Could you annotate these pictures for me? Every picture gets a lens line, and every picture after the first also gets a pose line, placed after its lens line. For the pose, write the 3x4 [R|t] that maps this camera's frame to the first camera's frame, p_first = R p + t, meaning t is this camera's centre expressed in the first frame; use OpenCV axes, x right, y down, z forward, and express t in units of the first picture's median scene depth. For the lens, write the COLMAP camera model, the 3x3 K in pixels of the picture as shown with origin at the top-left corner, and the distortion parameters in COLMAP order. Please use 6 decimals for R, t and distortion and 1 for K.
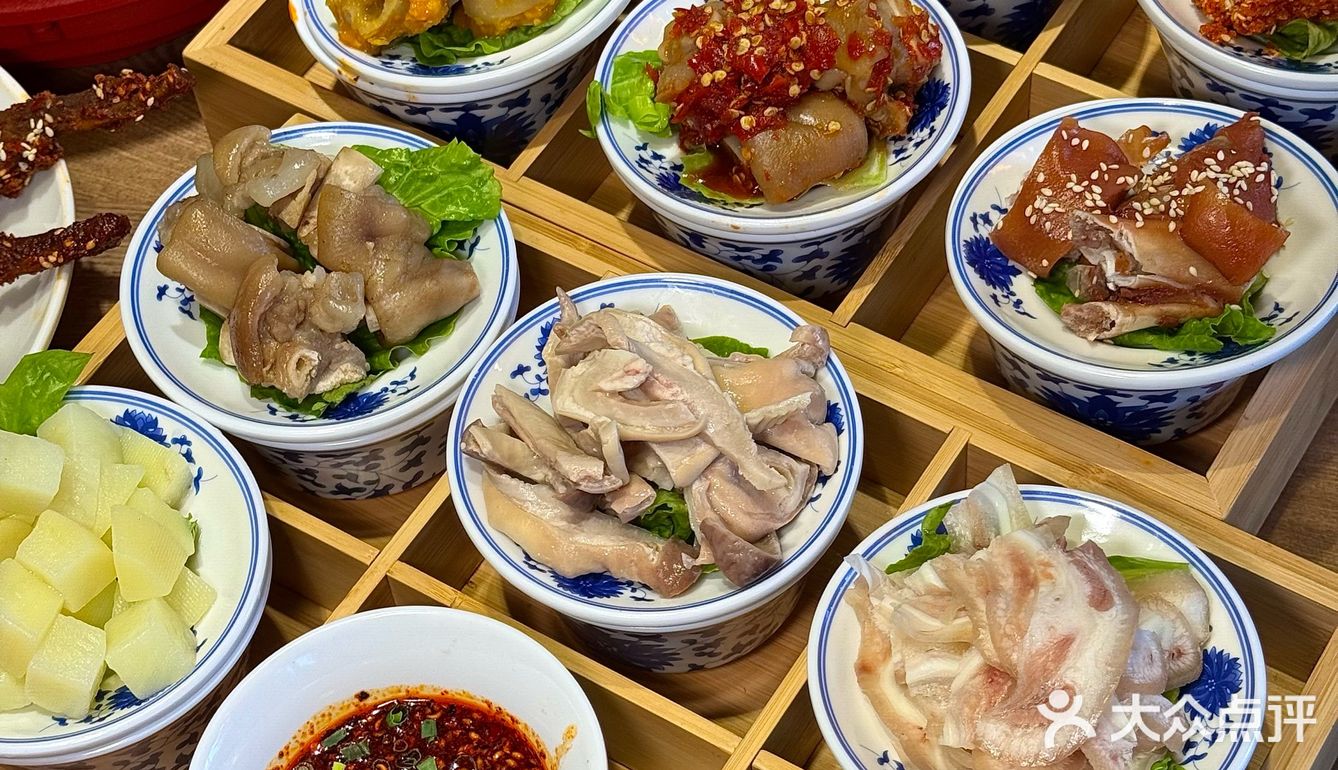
lens RADIAL K [[2743.4, 0, 669.0], [0, 2743.4, 385.0], [0, 0, 1]] dist [0.154028, -0.008179]
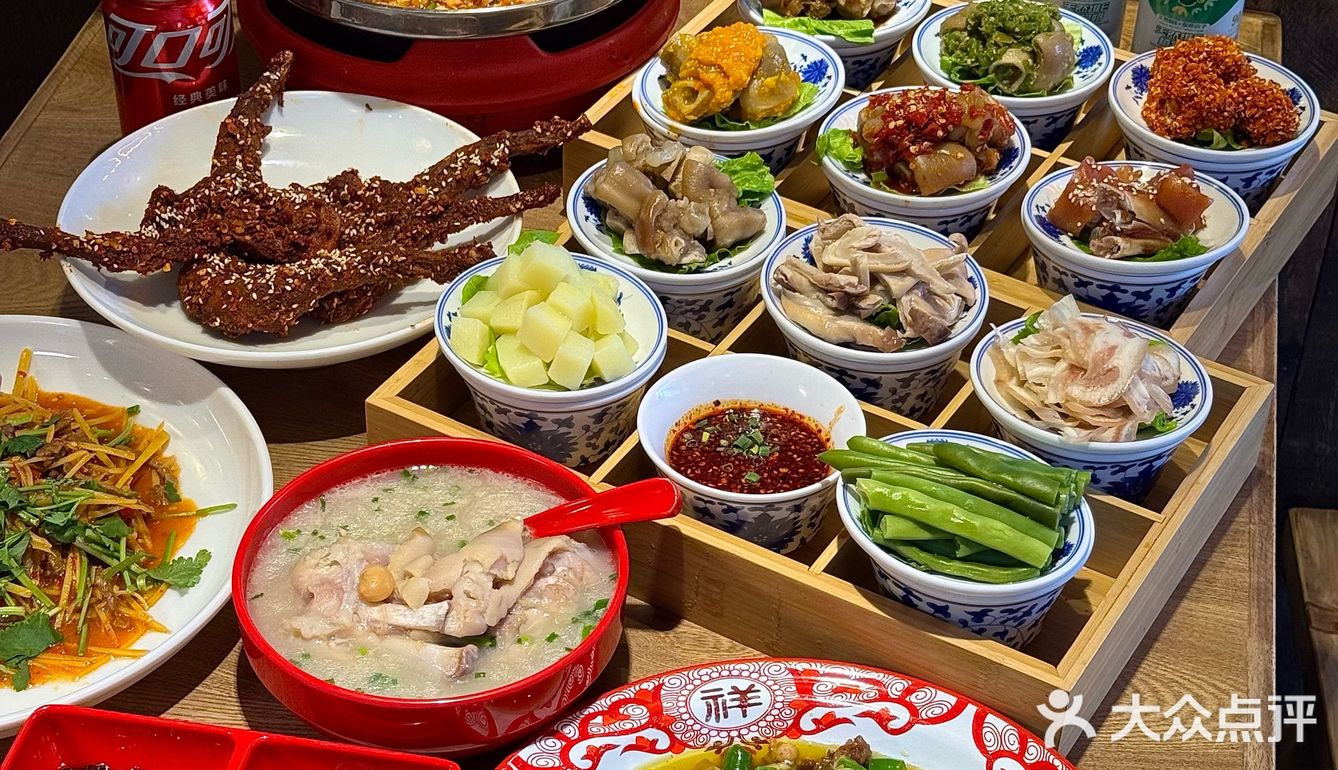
lens RADIAL K [[2743.4, 0, 669.0], [0, 2743.4, 385.0], [0, 0, 1]] dist [0.154028, -0.008179]
pose [[0.994843, 0.061292, 0.080815, -0.274214], [-0.038581, 0.965545, -0.257359, 0.537651], [-0.093805, 0.252914, 0.962931, -0.704074]]
